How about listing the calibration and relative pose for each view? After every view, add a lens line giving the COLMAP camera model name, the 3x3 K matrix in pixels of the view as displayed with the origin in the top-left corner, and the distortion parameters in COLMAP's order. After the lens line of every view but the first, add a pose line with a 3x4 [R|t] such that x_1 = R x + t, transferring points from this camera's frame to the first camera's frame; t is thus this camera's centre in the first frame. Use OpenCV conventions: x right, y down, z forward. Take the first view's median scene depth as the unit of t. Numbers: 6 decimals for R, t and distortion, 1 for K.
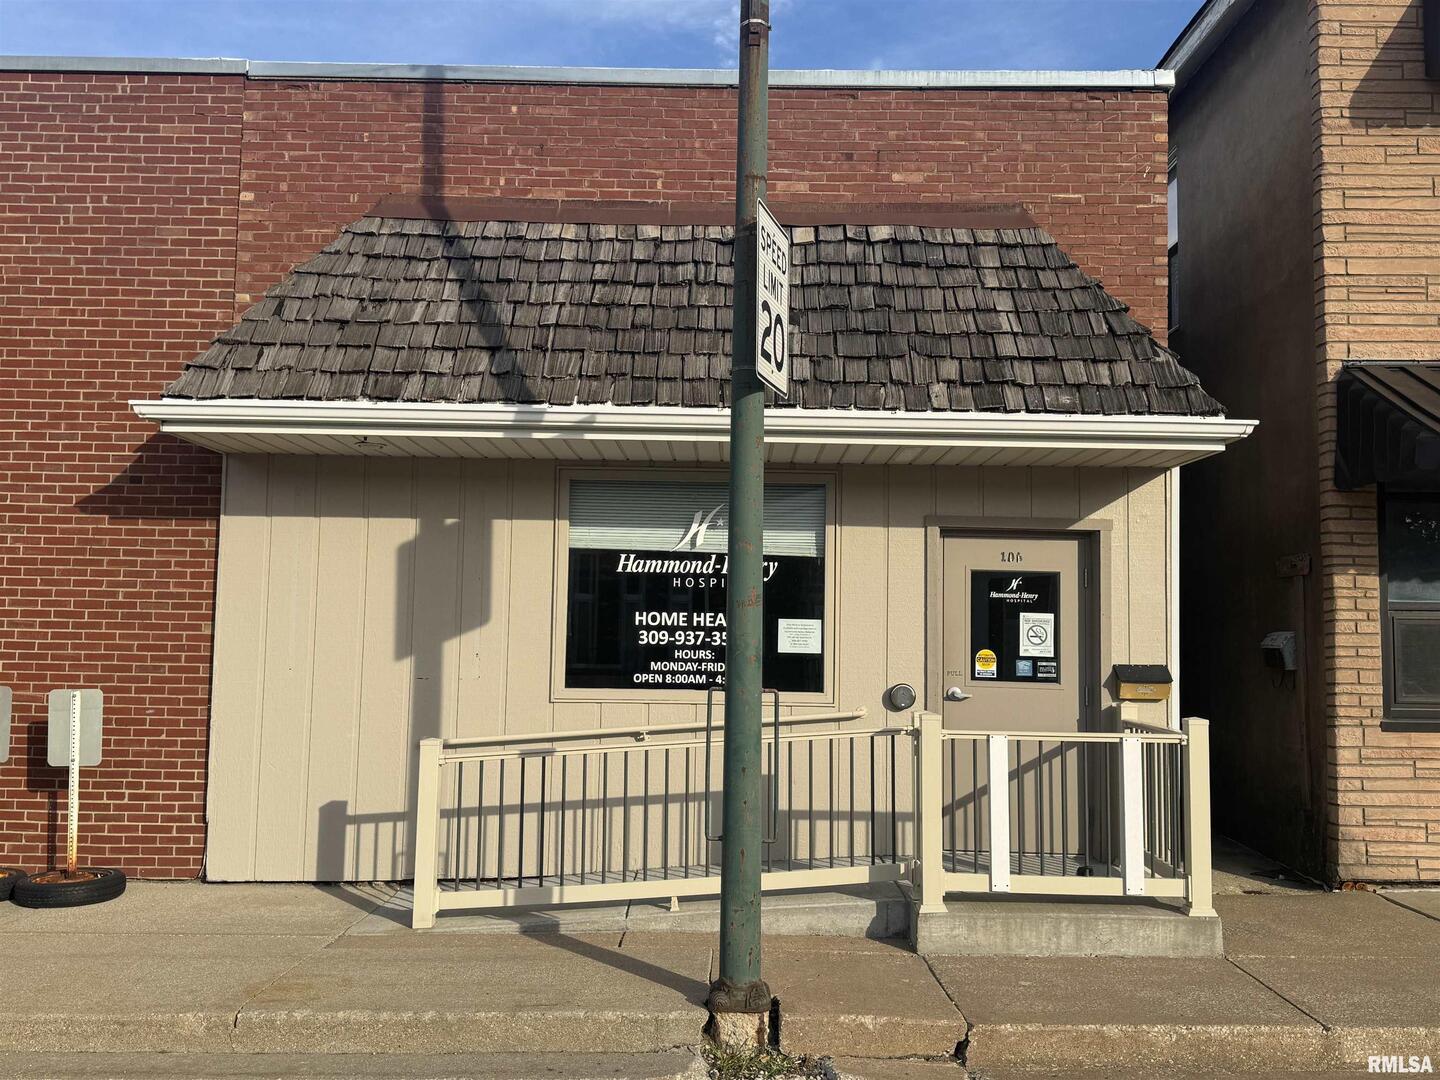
lens RADIAL K [[1319.2, 0, 674.8], [0, 1319.2, 556.2], [0, 0, 1]] dist [0.069394, -0.115675]
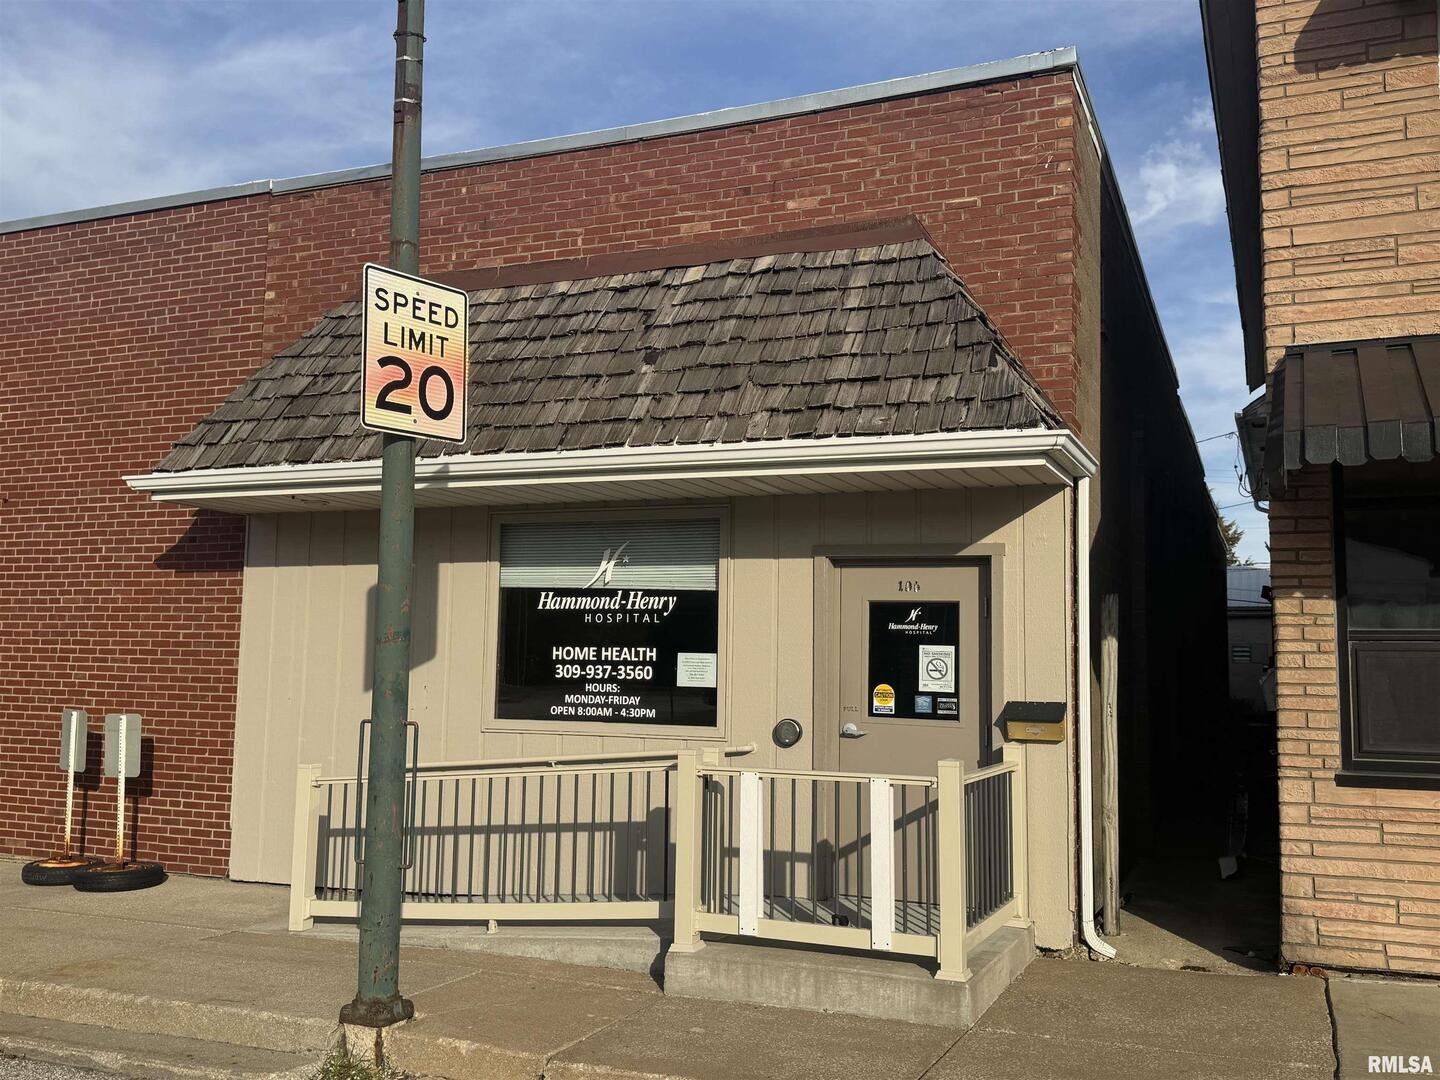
lens RADIAL K [[1319.2, 0, 718.9], [0, 1319.2, 545.3], [0, 0, 1]] dist [0.069394, -0.115675]
pose [[0.921076, -0.035414, -0.387770, 0.503003], [0.022793, 0.999052, -0.037100, 0.003262], [0.388716, 0.025334, 0.921009, 0.078959]]
